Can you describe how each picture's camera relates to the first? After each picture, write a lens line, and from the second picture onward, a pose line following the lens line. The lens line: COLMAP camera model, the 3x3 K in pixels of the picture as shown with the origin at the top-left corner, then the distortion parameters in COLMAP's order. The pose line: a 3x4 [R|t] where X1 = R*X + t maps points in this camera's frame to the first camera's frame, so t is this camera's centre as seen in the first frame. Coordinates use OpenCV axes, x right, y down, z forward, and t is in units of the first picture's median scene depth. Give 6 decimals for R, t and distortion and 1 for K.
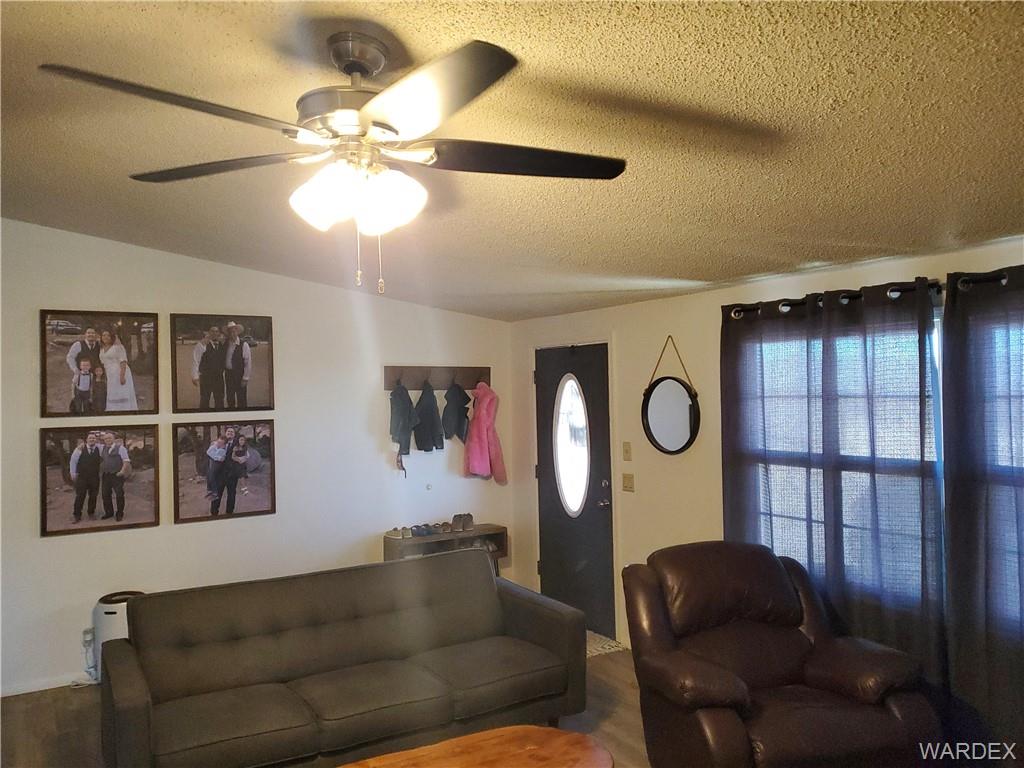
lens RADIAL K [[802.1, 0, 512.3], [0, 802.1, 383.1], [0, 0, 1]] dist [0.082962, -0.094127]
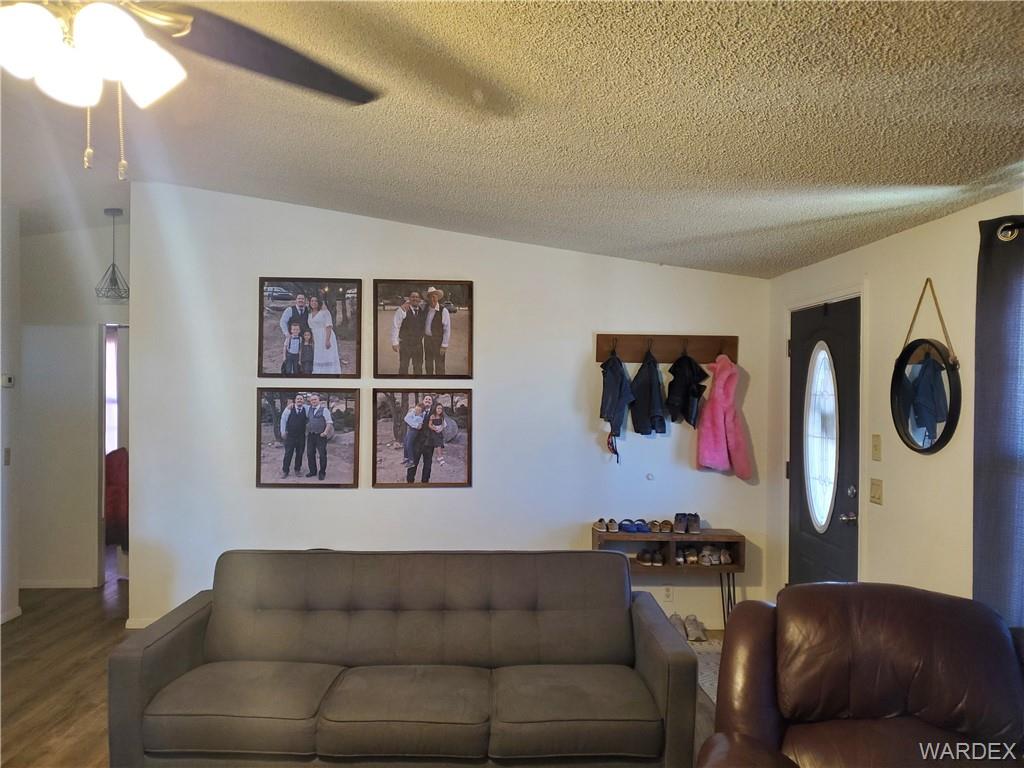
lens RADIAL K [[802.1, 0, 511.9], [0, 802.1, 385.8], [0, 0, 1]] dist [0.082962, -0.094127]
pose [[0.862558, 0.026578, -0.505259, 0.227404], [-0.021729, 0.999644, 0.015489, 0.026384], [0.505491, -0.002382, 0.862829, 0.218802]]
